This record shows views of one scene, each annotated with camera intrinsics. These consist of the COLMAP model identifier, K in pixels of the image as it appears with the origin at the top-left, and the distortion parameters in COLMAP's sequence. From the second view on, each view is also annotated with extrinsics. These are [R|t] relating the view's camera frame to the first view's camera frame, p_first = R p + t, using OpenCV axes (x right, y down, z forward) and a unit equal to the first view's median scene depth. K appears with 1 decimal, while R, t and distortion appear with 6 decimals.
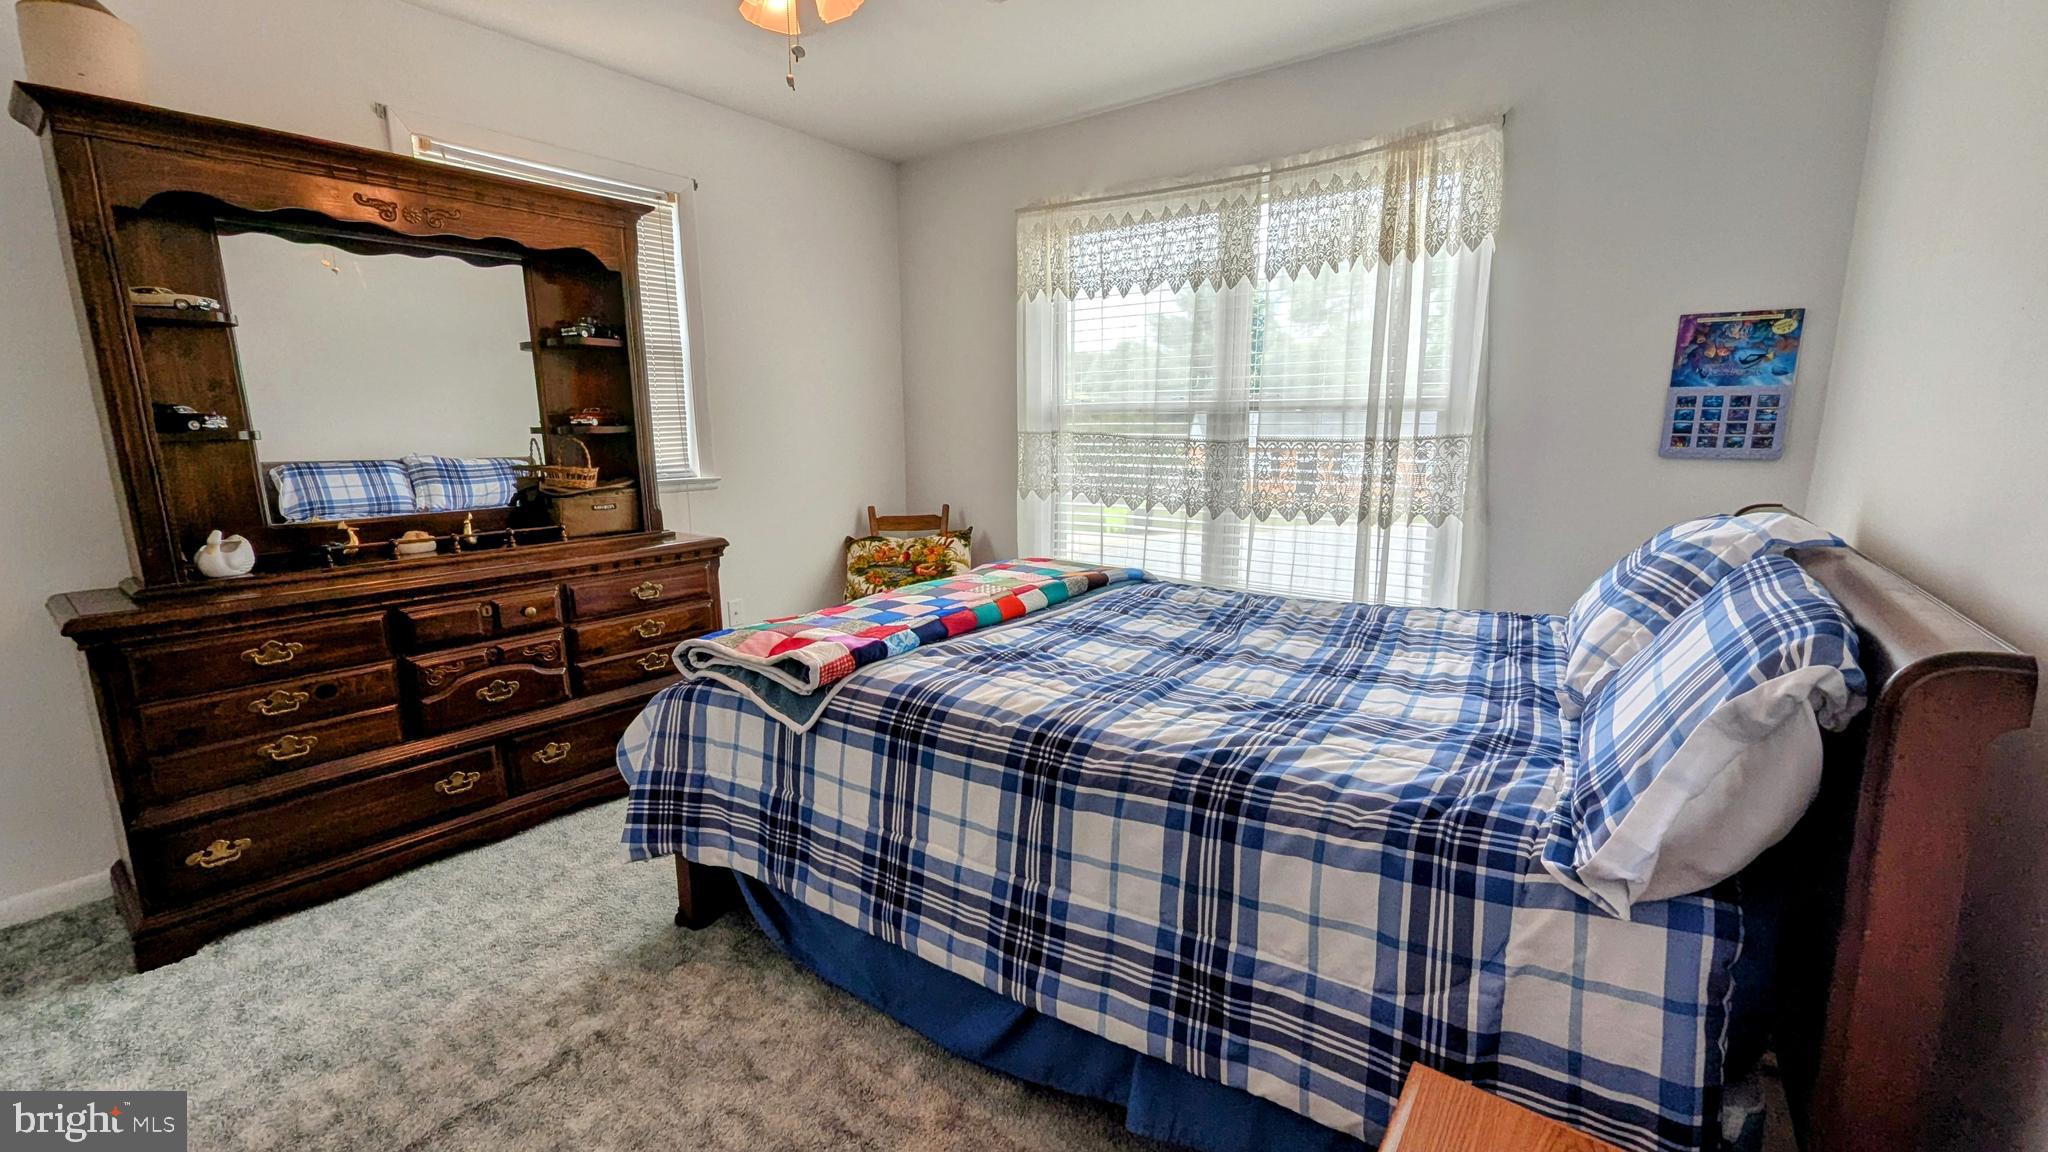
lens RADIAL K [[824.4, 0, 1019.0], [0, 824.4, 586.6], [0, 0, 1]] dist [0.001036, 0.000012]
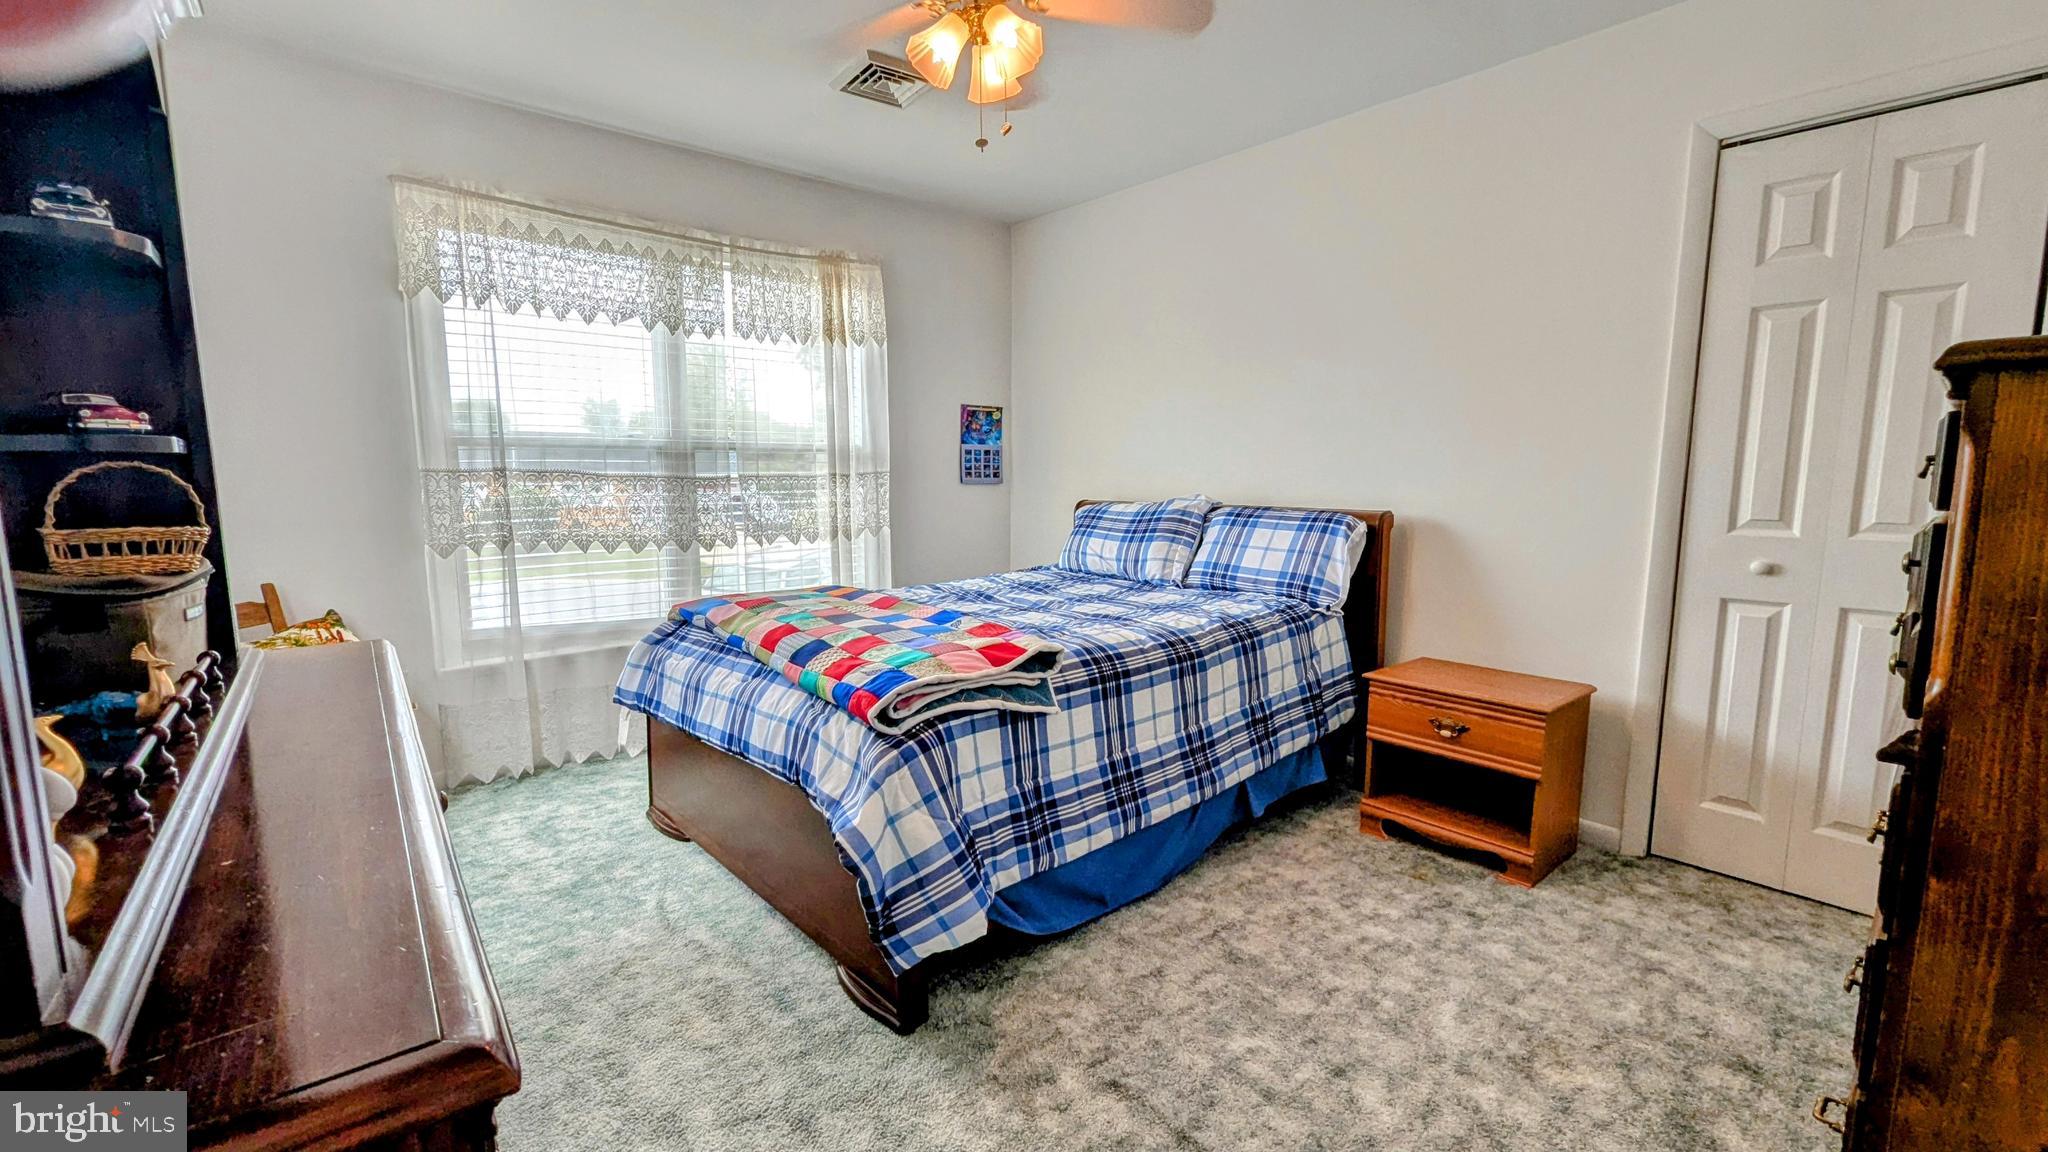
lens RADIAL K [[841.0, 0, 1008.8], [0, 841.0, 570.2], [0, 0, 1]] dist [-0.000473, 0.000001]
pose [[0.235906, -0.108492, 0.965701, -0.873517], [0.189219, 0.979856, 0.063859, -0.067630], [-0.953176, 0.167664, 0.251683, 0.457186]]
